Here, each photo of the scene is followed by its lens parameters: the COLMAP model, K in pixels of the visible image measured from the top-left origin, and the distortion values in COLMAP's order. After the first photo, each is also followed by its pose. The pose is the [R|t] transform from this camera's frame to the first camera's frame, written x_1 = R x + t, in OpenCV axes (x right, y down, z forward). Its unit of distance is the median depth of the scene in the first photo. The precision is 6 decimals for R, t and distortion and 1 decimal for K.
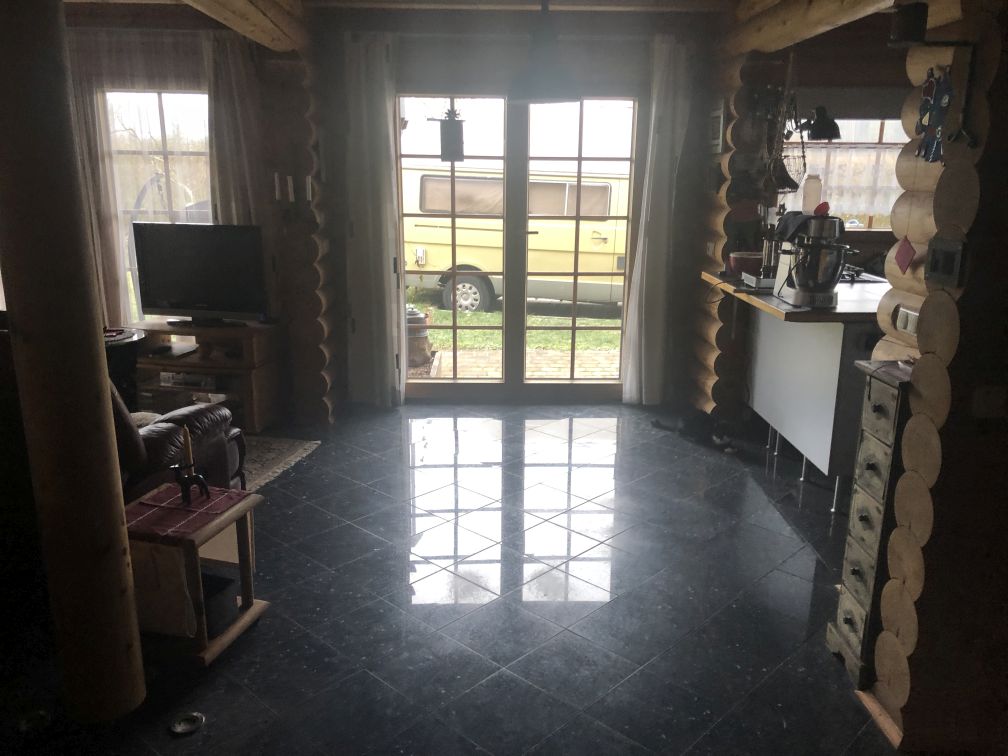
lens RADIAL K [[845.2, 0, 506.7], [0, 845.2, 383.7], [0, 0, 1]] dist [0.016131, 0.006484]
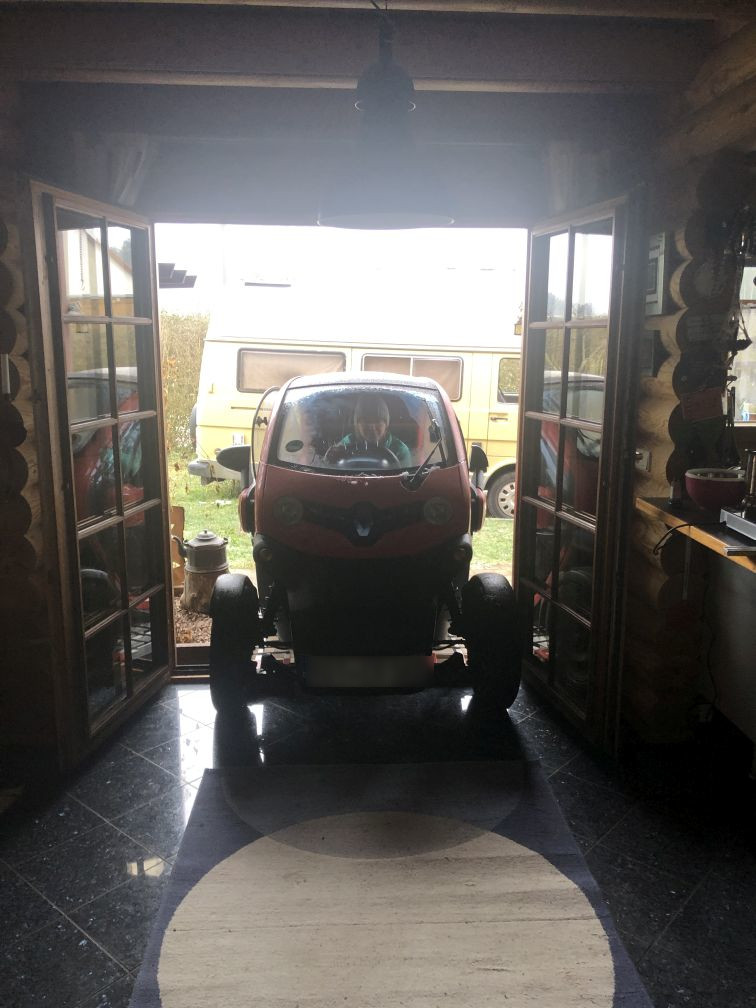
lens RADIAL K [[845.2, 0, 377.2], [0, 845.2, 500.8], [0, 0, 1]] dist [0.016131, 0.006484]
pose [[0.999323, -0.009554, 0.035527, 0.013112], [0.011761, 0.997978, -0.062461, -0.093278], [-0.034859, 0.062836, 0.997415, 0.373502]]
